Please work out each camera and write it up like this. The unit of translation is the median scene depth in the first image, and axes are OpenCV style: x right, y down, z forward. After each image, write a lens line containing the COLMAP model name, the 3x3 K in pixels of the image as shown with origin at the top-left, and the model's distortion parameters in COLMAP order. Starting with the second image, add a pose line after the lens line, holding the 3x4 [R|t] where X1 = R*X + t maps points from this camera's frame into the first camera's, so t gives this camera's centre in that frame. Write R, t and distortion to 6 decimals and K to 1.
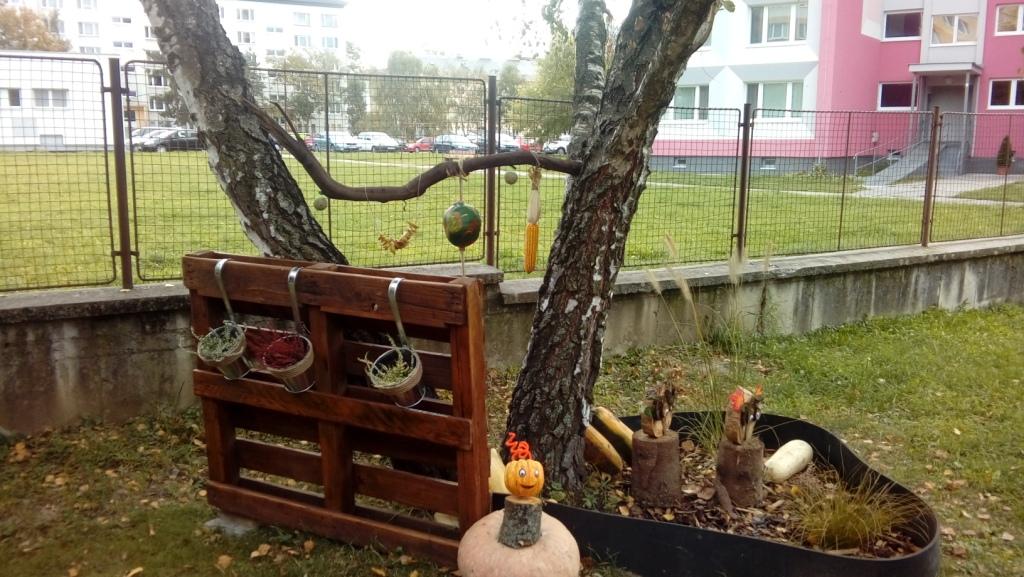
lens RADIAL K [[910.3, 0, 515.1], [0, 910.3, 295.9], [0, 0, 1]] dist [0.089496, -0.157939]
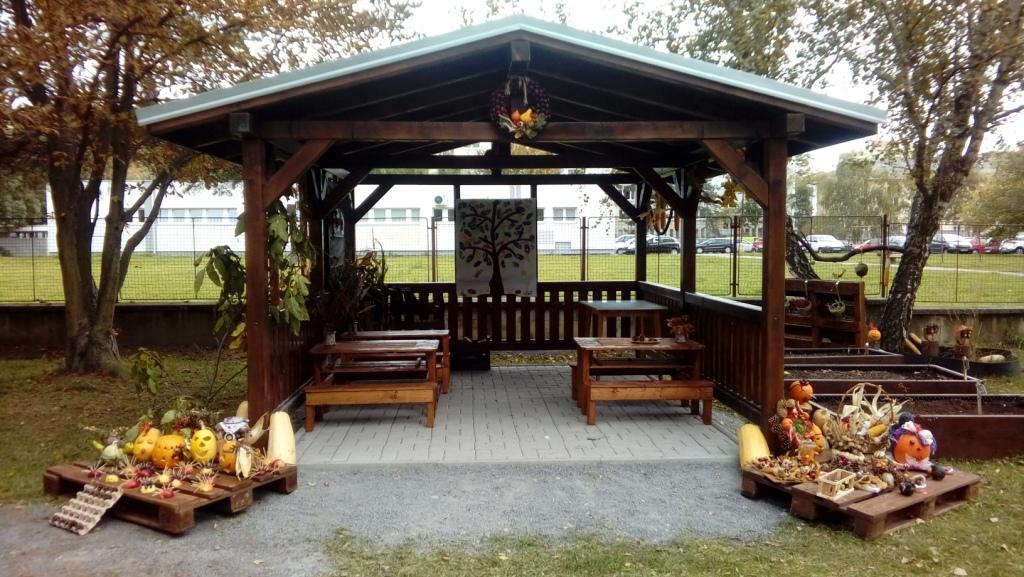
lens RADIAL K [[910.3, 0, 515.1], [0, 910.3, 295.9], [0, 0, 1]] dist [0.089496, -0.157939]
pose [[0.891769, 0.017333, -0.452159, 0.303473], [-0.067365, 0.993216, -0.094787, 0.383353], [0.447449, 0.114988, 0.886886, -2.260082]]
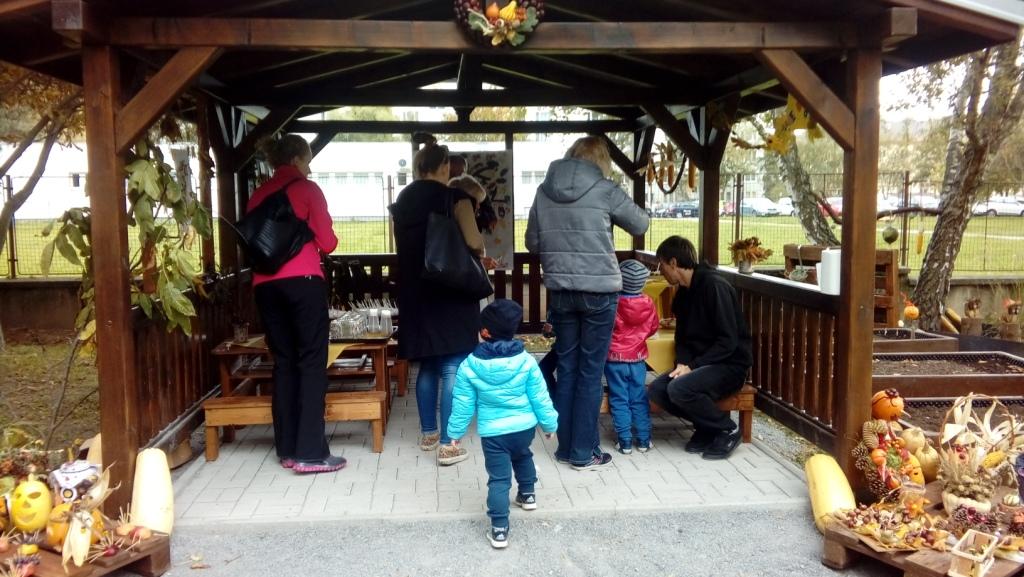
lens RADIAL K [[910.3, 0, 515.1], [0, 910.3, 295.9], [0, 0, 1]] dist [0.089496, -0.157939]
pose [[0.907462, 0.028278, -0.419182, 0.076379], [-0.058283, 0.996558, -0.058946, 0.319087], [0.416073, 0.077923, 0.905987, -1.844935]]
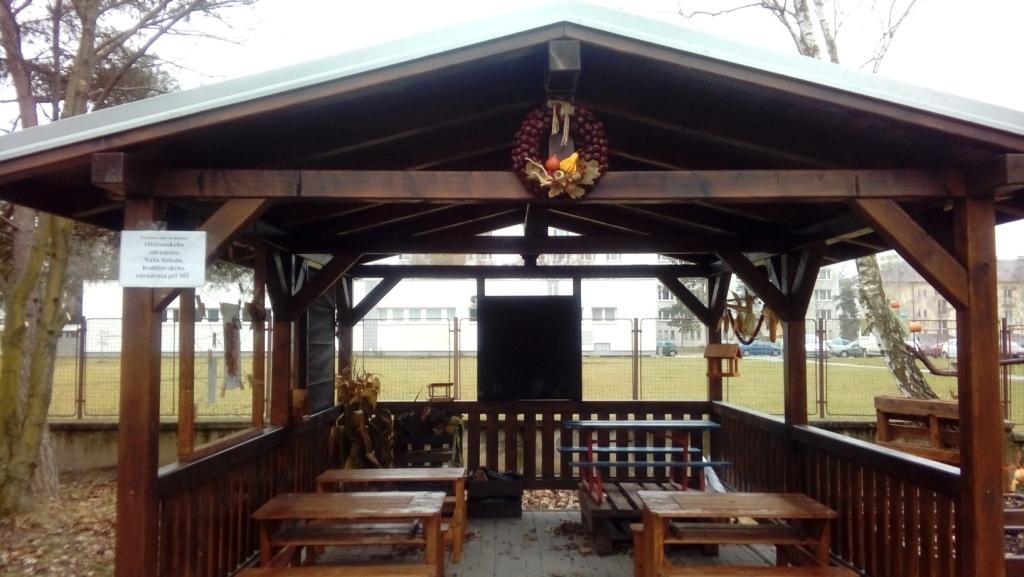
lens RADIAL K [[905.6, 0, 512.0], [0, 905.6, 288.5], [0, 0, 1]] dist [0.091643, -0.164437]
pose [[0.870396, -0.033436, -0.491215, 0.035012], [-0.079562, 0.975027, -0.207346, 0.272793], [0.485881, 0.219555, 0.846000, -1.742713]]
